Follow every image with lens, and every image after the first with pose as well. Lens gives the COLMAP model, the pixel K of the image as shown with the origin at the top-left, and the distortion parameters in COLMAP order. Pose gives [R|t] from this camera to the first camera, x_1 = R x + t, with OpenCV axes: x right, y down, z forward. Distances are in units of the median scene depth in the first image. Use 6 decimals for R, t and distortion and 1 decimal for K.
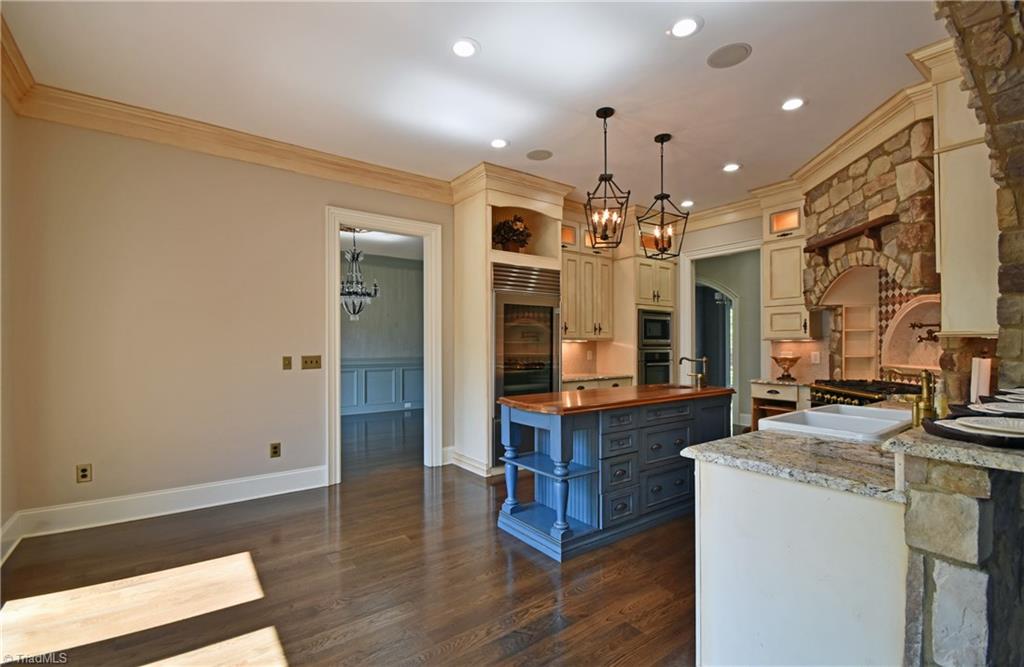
lens RADIAL K [[452.0, 0, 504.5], [0, 452.0, 347.3], [0, 0, 1]] dist [-0.002546, -0.005344]
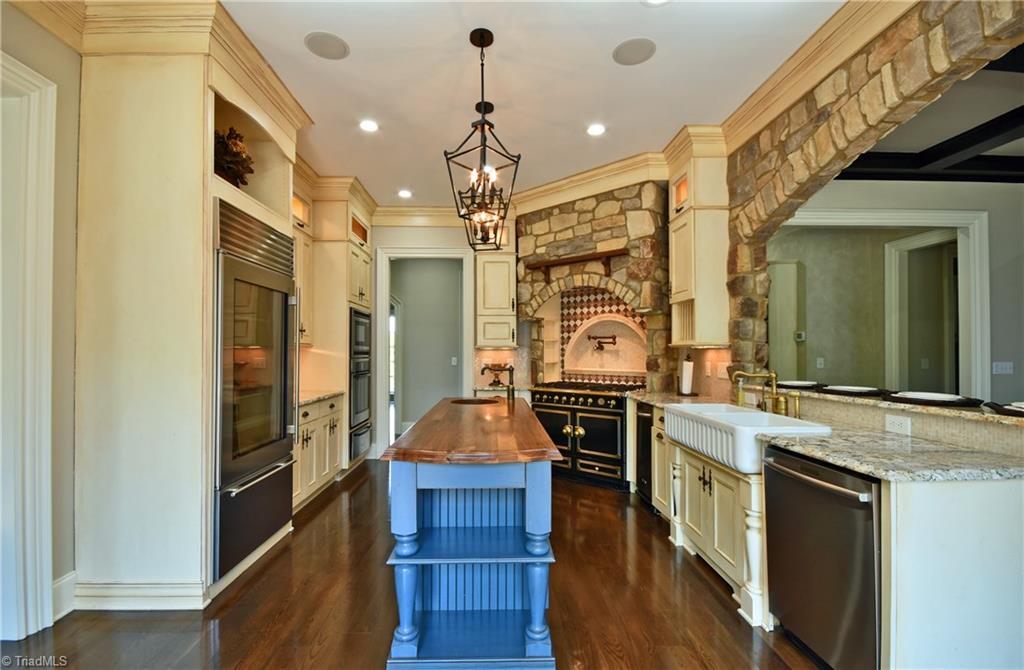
lens RADIAL K [[452.0, 0, 504.9], [0, 452.0, 349.7], [0, 0, 1]] dist [-0.002546, -0.005344]
pose [[0.563504, 0.005025, 0.826098, -0.299656], [0.003939, 0.999954, -0.008770, -0.002498], [-0.826104, 0.008196, 0.563458, 0.459576]]
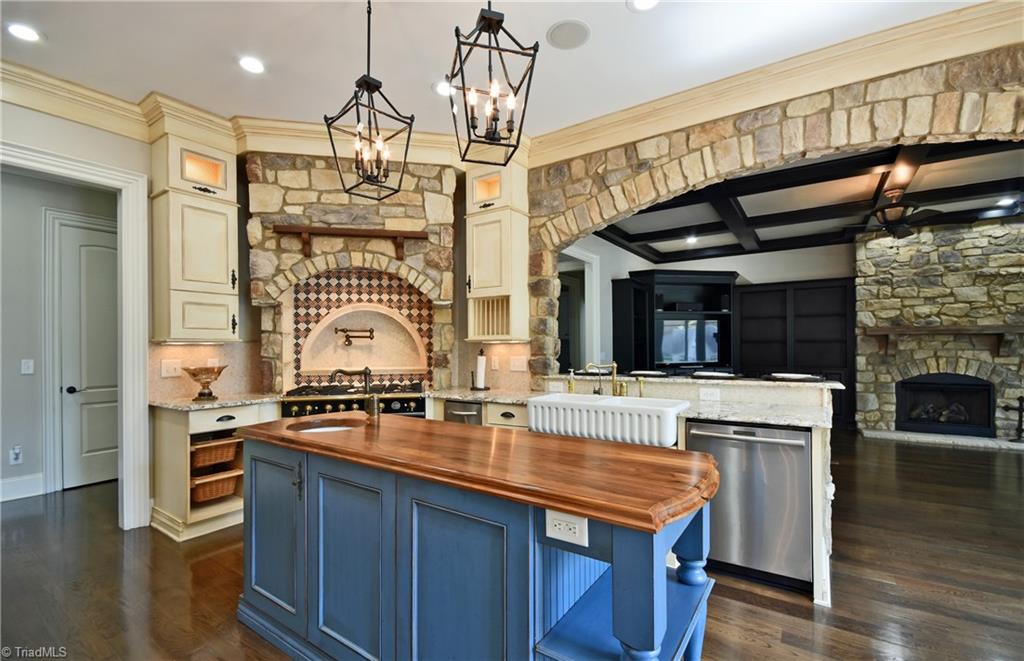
lens RADIAL K [[439.3, 0, 510.6], [0, 439.3, 346.5], [0, 0, 1]] dist [-0.004300, -0.006491]
pose [[-0.341008, 0.004494, 0.940050, -0.201972], [0.012890, 0.999917, -0.000105, -0.004414], [-0.939972, 0.012081, -0.341037, 0.952394]]
